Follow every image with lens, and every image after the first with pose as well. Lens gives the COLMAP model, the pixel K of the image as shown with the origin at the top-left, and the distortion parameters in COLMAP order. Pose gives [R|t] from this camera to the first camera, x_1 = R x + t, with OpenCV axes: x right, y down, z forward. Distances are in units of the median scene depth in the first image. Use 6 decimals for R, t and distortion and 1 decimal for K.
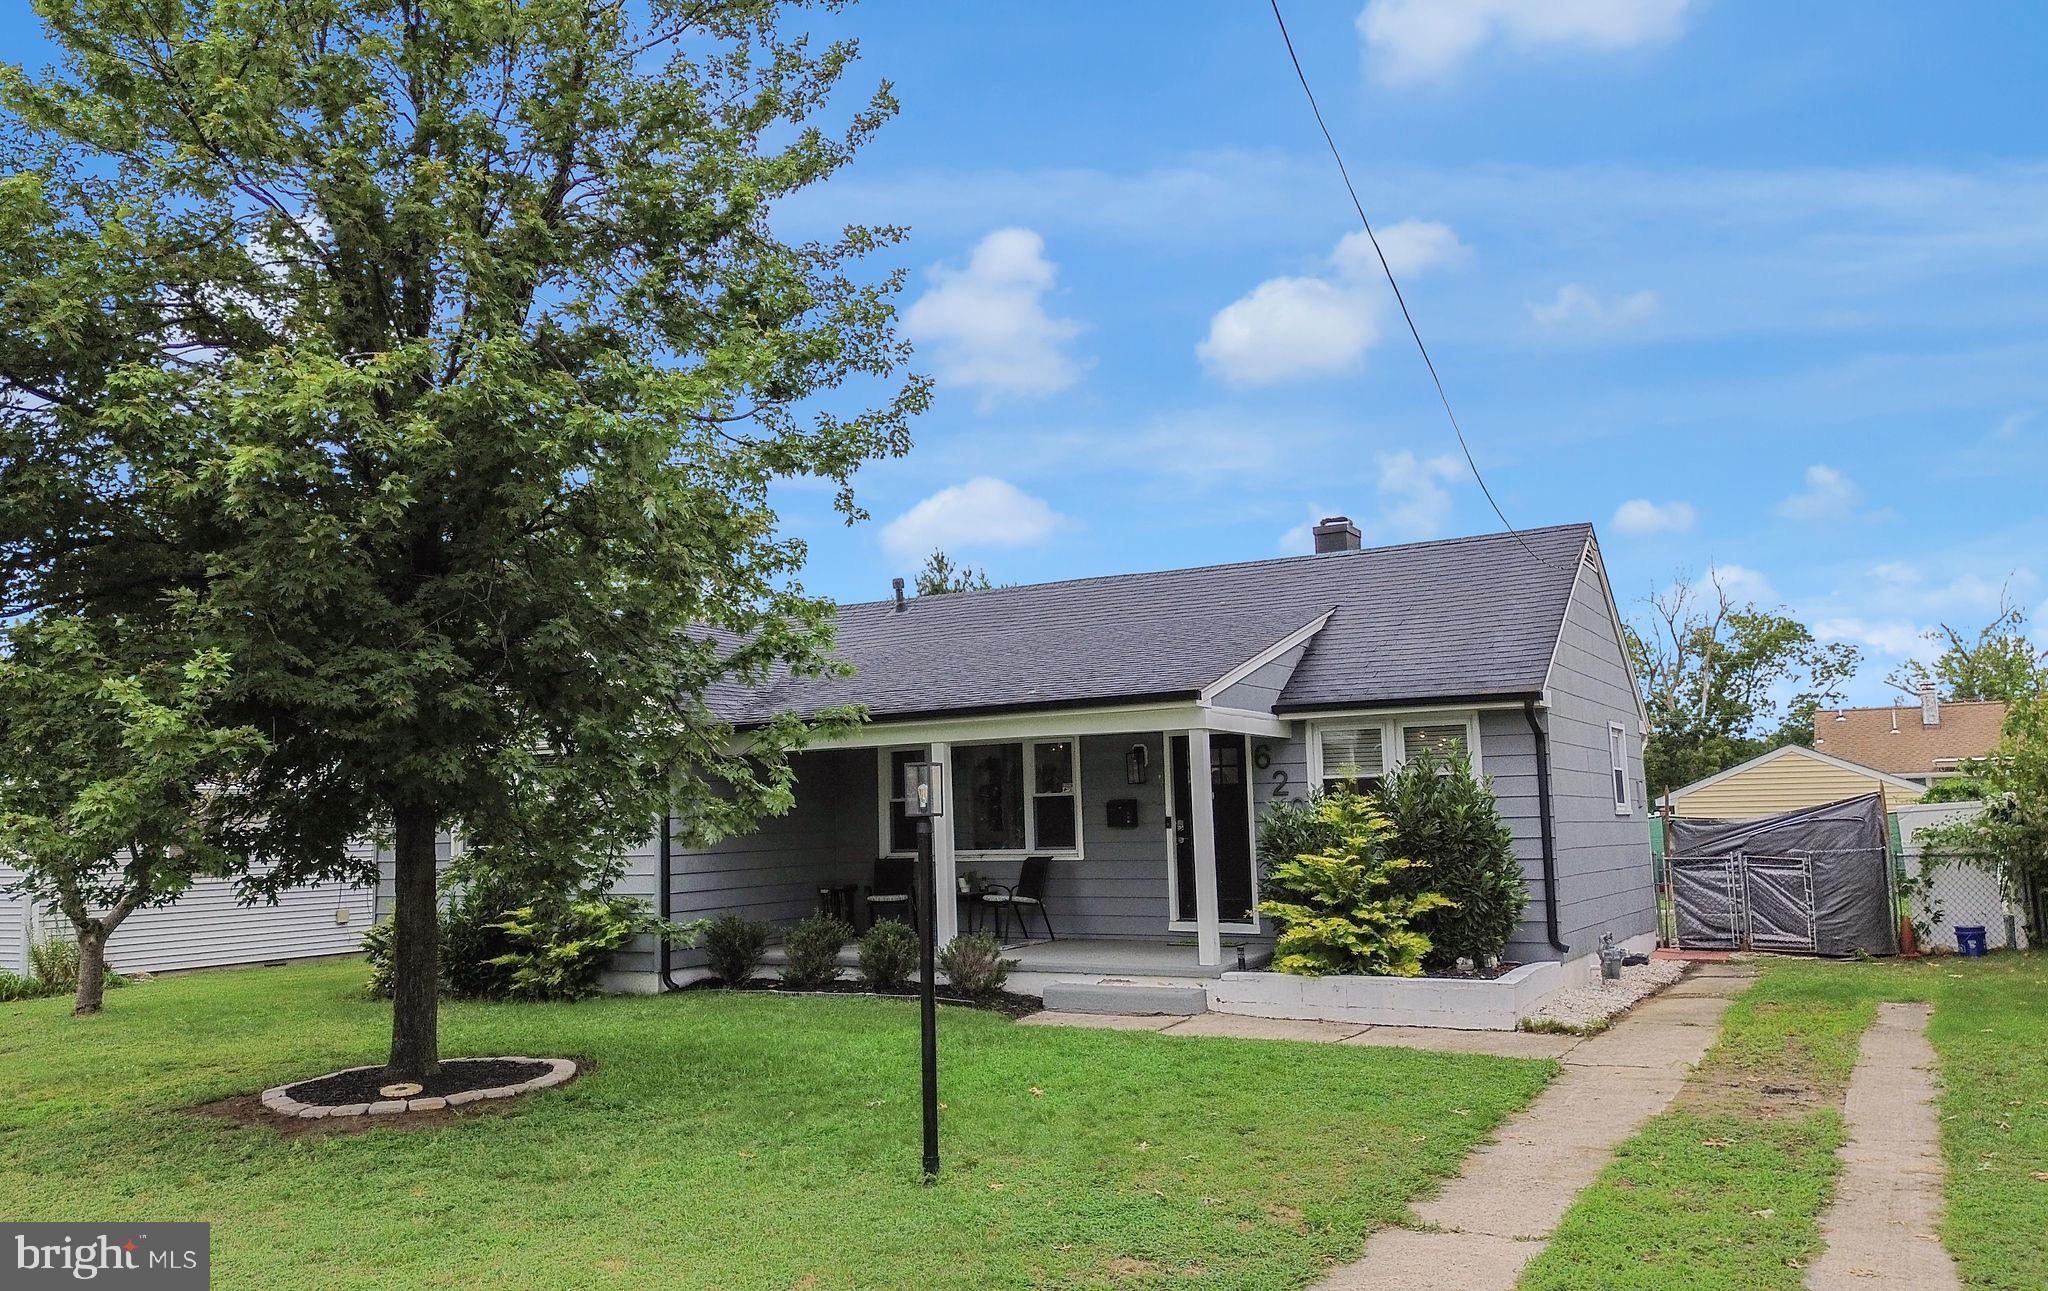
lens RADIAL K [[1601.6, 0, 1024.0], [0, 1601.6, 645.5], [0, 0, 1]] dist [0.278768, -0.000185]
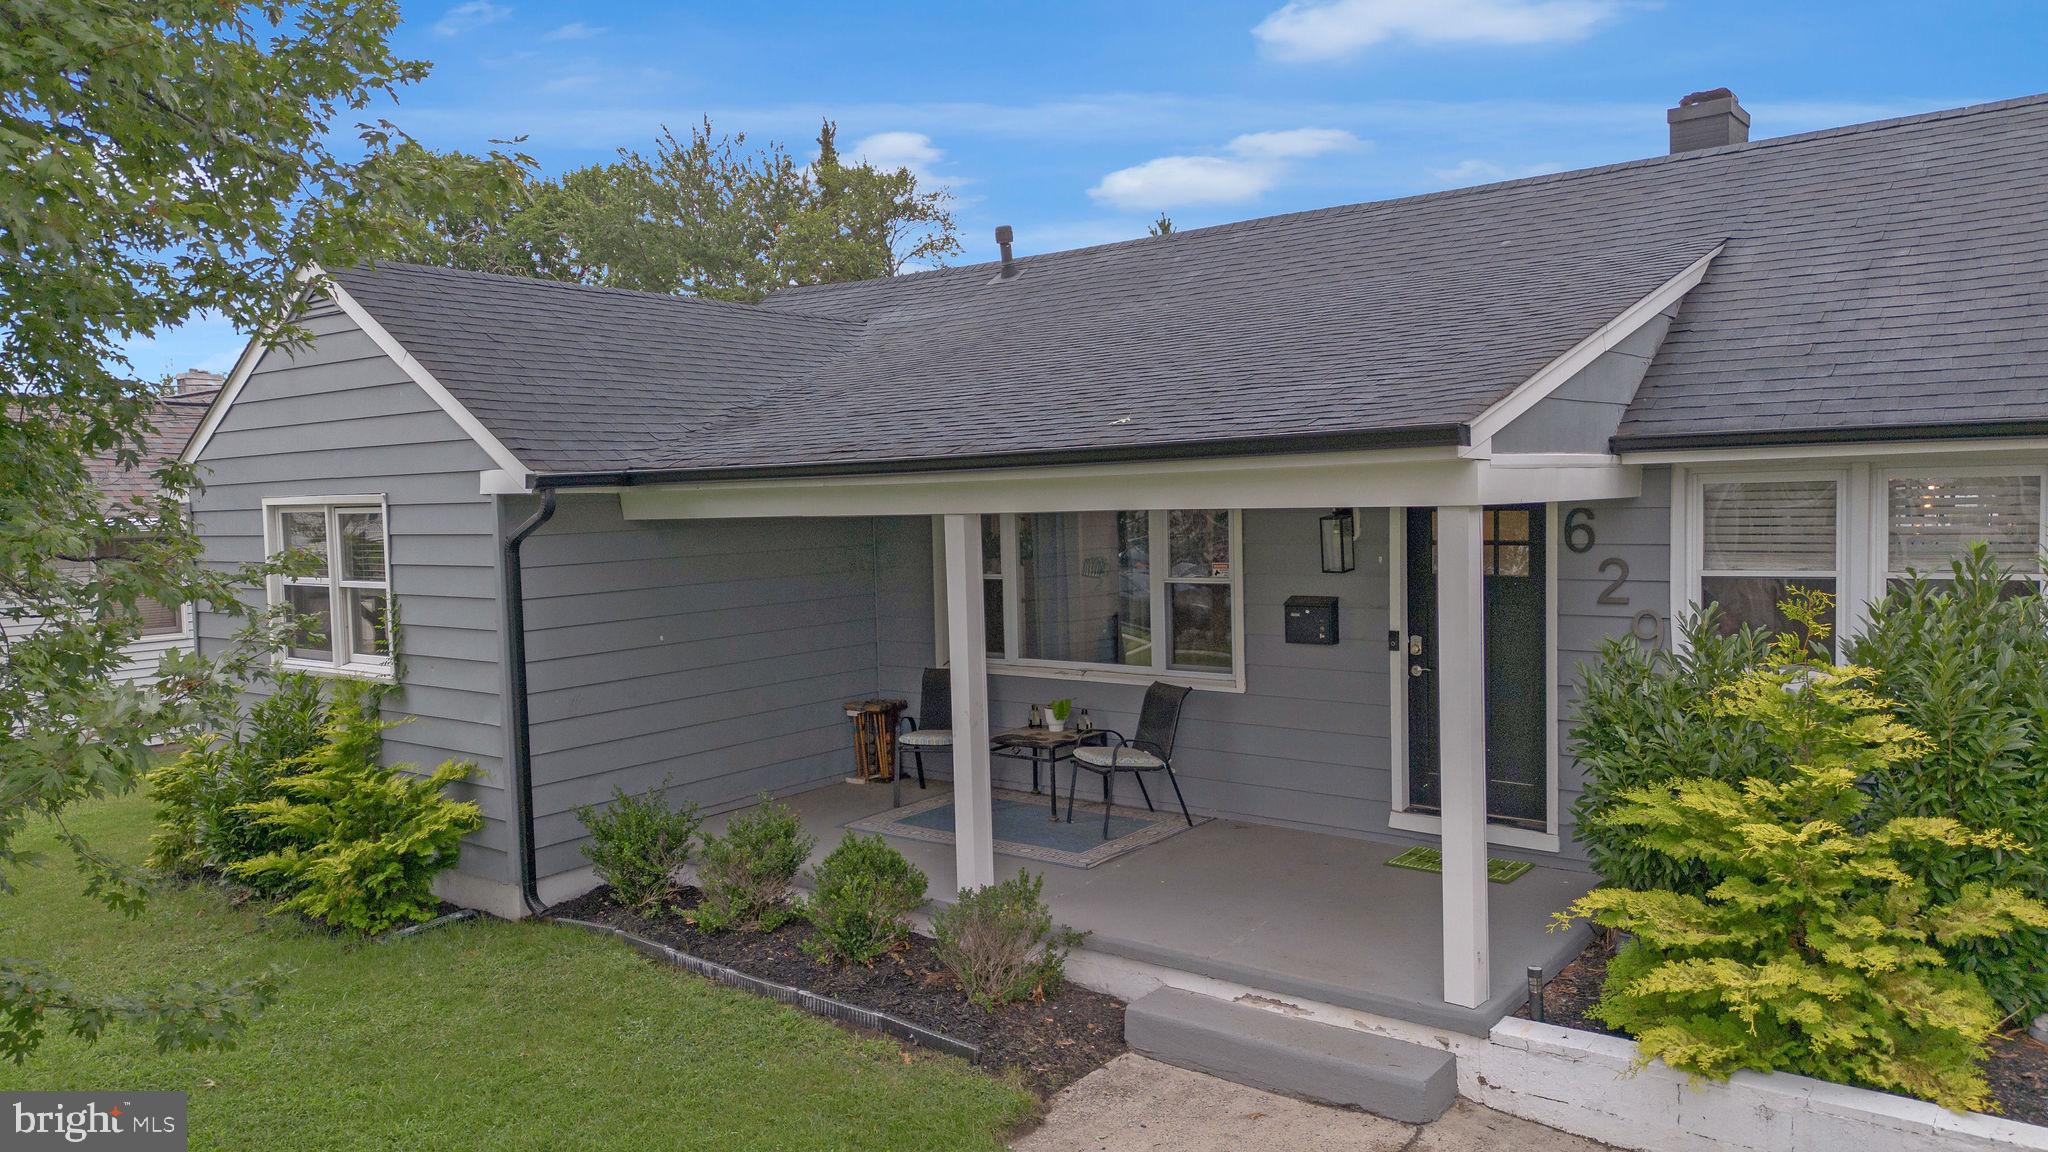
lens RADIAL K [[1434.0, 0, 1031.0], [0, 1434.0, 579.6], [0, 0, 1]] dist [0.074395, -0.077750]
pose [[0.985210, 0.011844, -0.170940, 0.052681], [0.018308, 0.984621, 0.173741, -0.001075], [0.170368, -0.174301, 0.969842, 0.514948]]
